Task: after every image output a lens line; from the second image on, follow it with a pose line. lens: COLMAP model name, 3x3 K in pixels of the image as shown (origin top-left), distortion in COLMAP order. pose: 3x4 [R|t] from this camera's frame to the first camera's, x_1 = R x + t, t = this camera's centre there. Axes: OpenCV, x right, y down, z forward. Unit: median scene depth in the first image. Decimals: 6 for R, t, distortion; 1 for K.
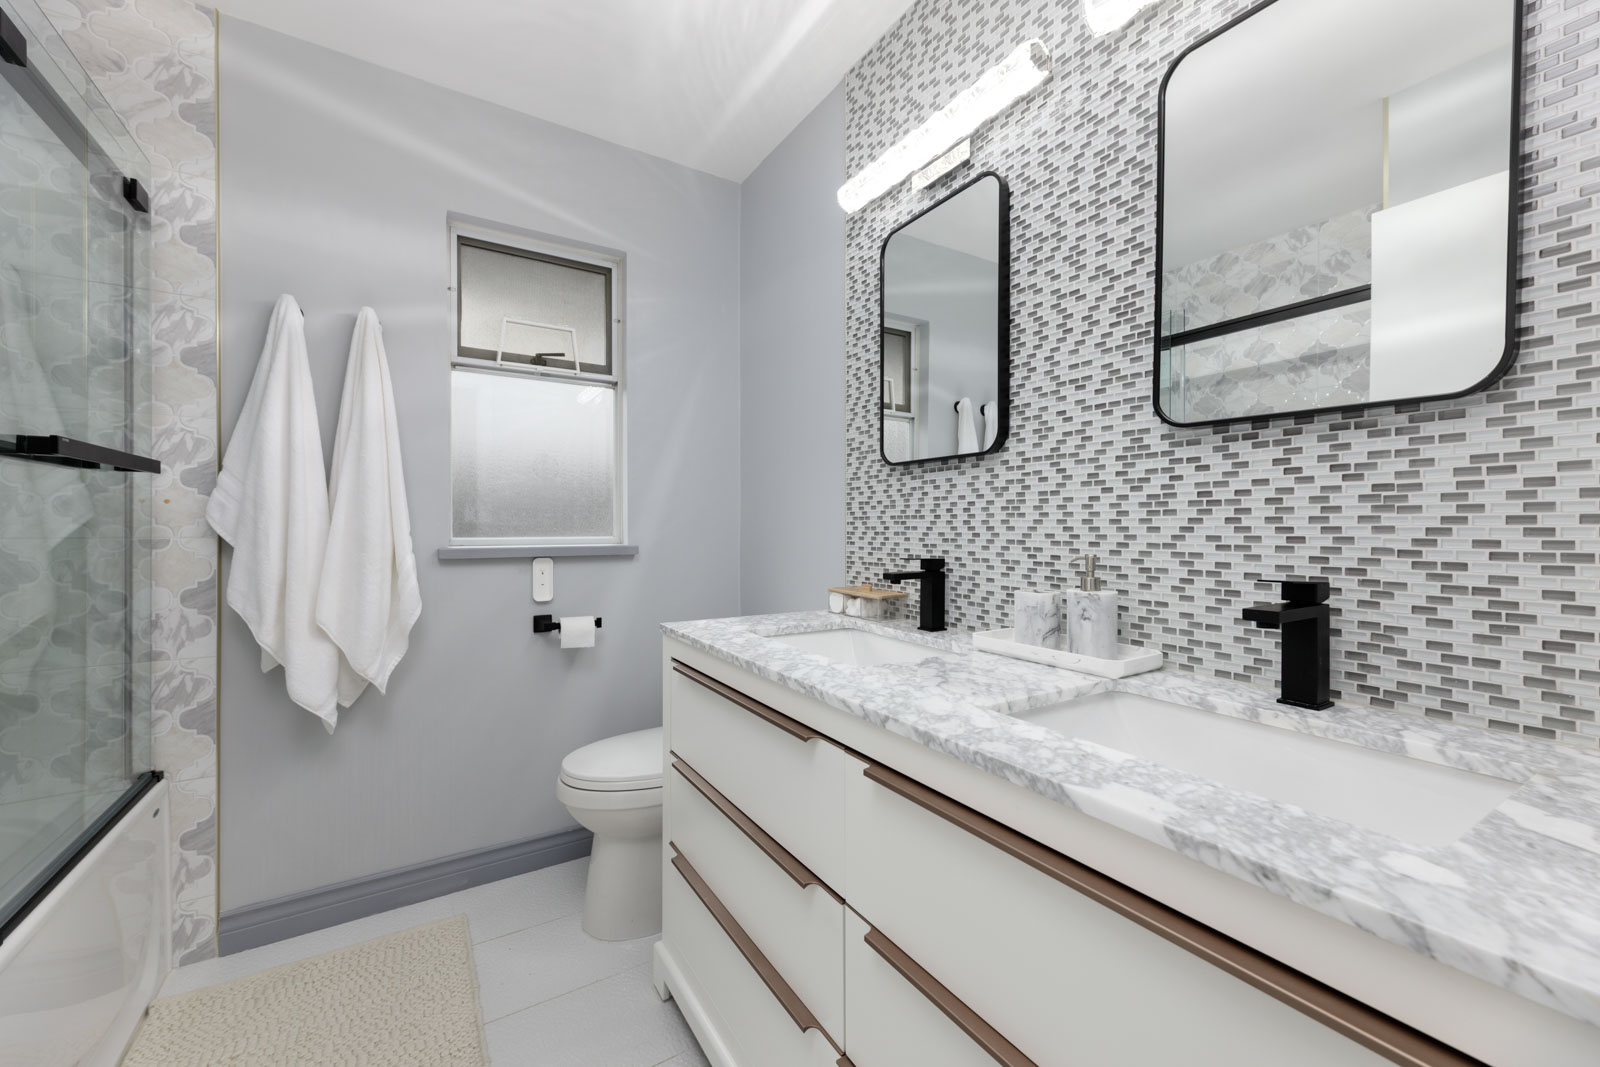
lens RADIAL K [[642.6, 0, 802.2], [0, 642.6, 531.2], [0, 0, 1]] dist [0.000337, 0.000002]
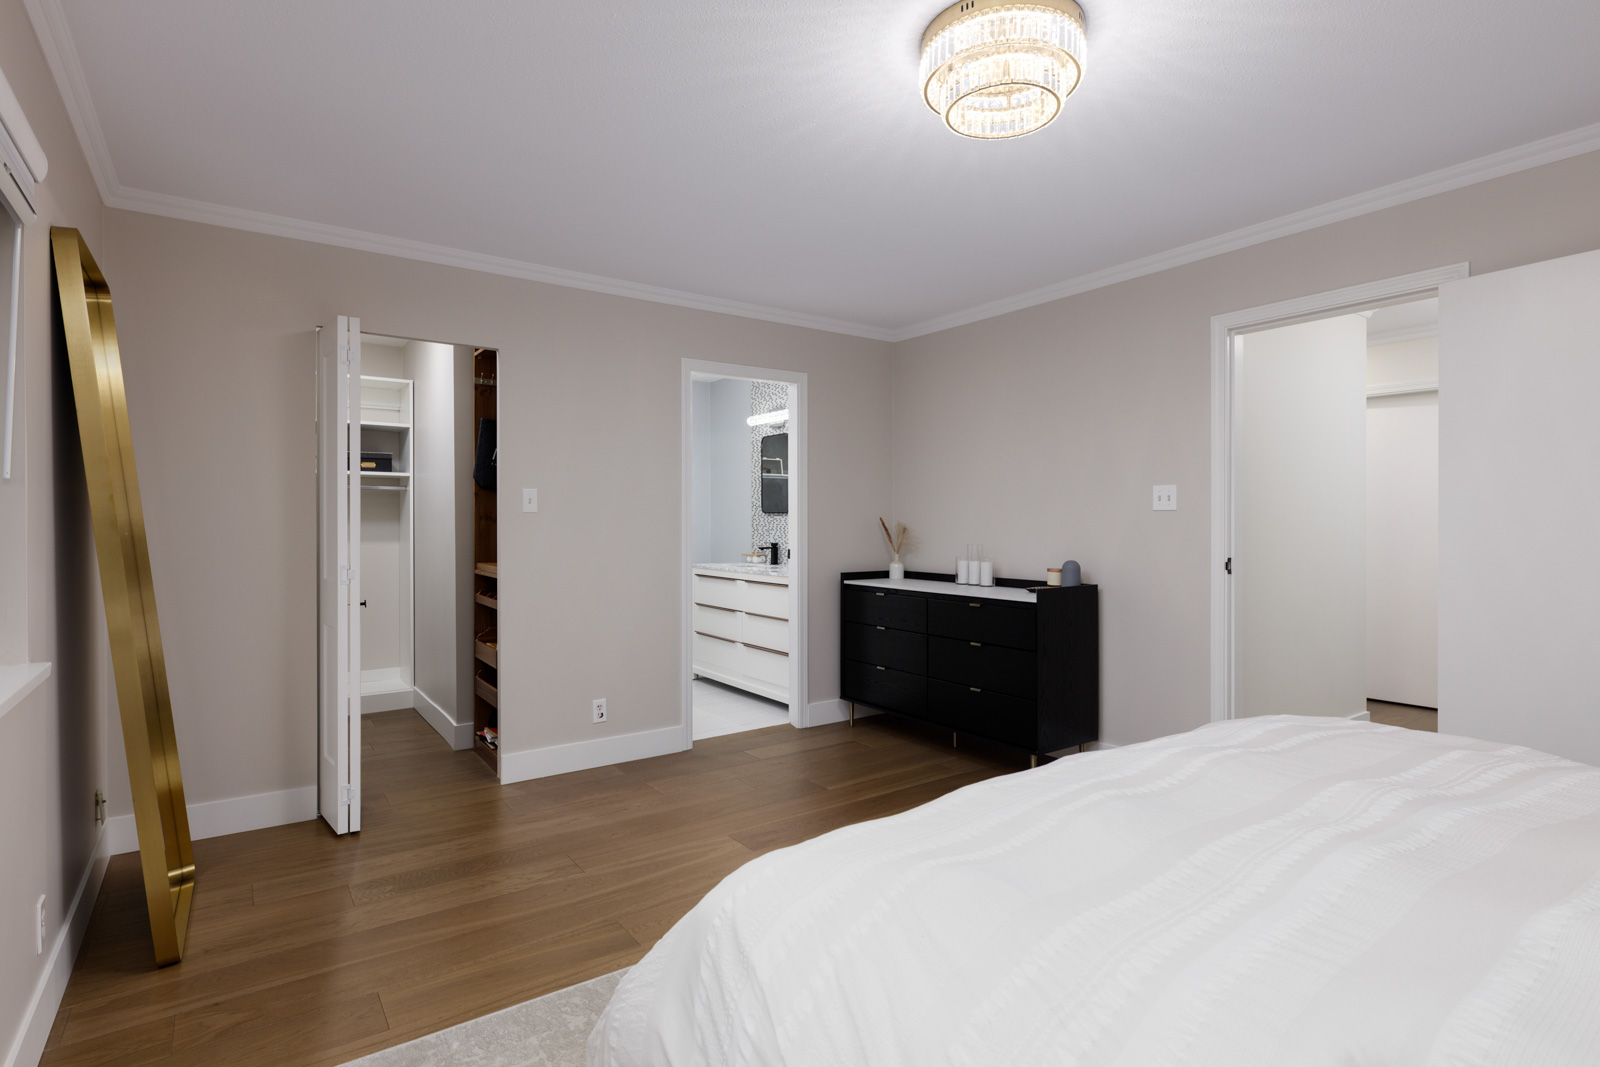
lens RADIAL K [[816.6, 0, 801.3], [0, 816.6, 531.4], [0, 0, 1]] dist [0.000874, 0.000045]
pose [[0.998247, -0.009899, 0.058358, 0.081974], [0.009295, 0.999900, 0.010613, -0.052015], [-0.058457, -0.010052, 0.998239, -2.779787]]
